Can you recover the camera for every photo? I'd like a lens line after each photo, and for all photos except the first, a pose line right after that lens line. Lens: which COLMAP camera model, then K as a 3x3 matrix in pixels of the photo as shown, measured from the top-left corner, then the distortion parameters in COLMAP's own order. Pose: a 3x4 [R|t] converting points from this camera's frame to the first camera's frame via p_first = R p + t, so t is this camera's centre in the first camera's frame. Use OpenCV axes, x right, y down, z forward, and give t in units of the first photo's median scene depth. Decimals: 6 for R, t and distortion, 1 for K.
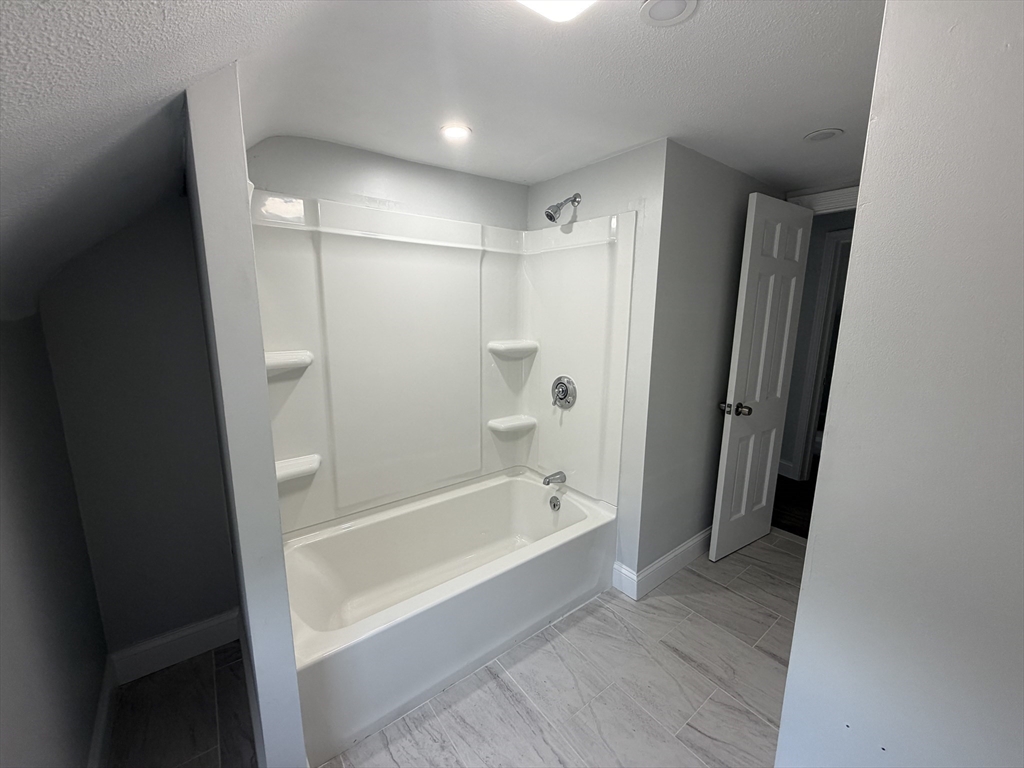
lens RADIAL K [[407.7, 0, 509.4], [0, 407.7, 383.8], [0, 0, 1]] dist [0.000515, 0.000196]
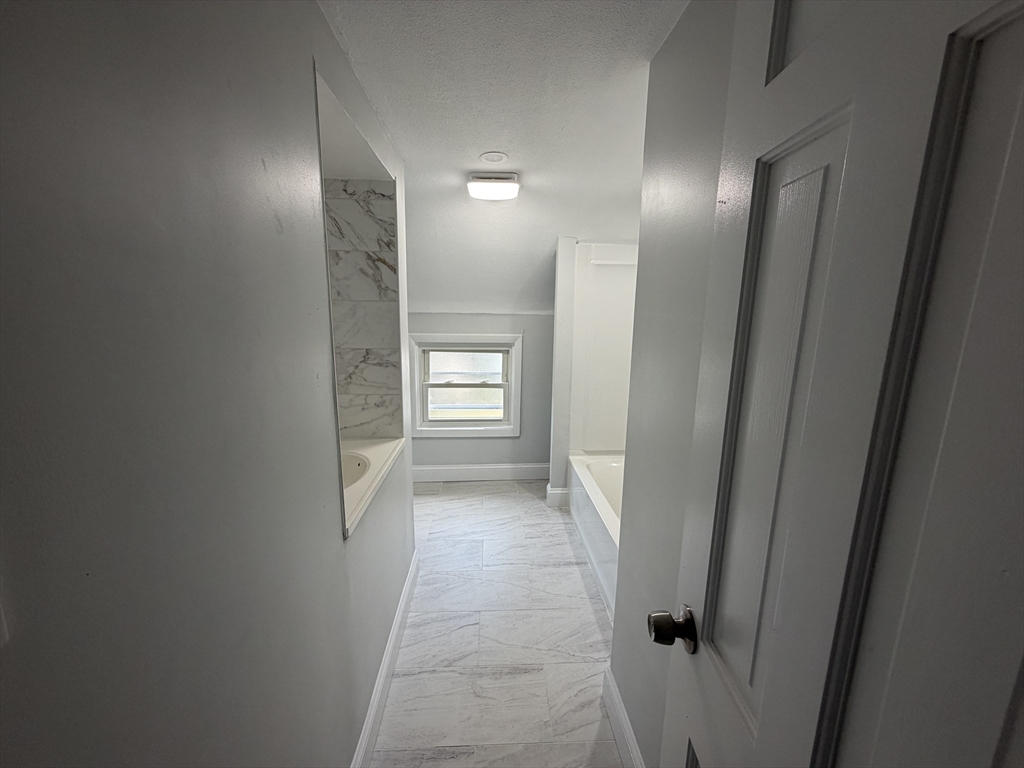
lens RADIAL K [[407.7, 0, 509.4], [0, 407.7, 383.8], [0, 0, 1]] dist [0.000515, 0.000196]
pose [[-0.567697, 0.140042, -0.811239, 1.154851], [-0.168302, 0.944869, 0.280886, -0.246429], [0.805850, 0.295991, -0.512830, 1.315111]]
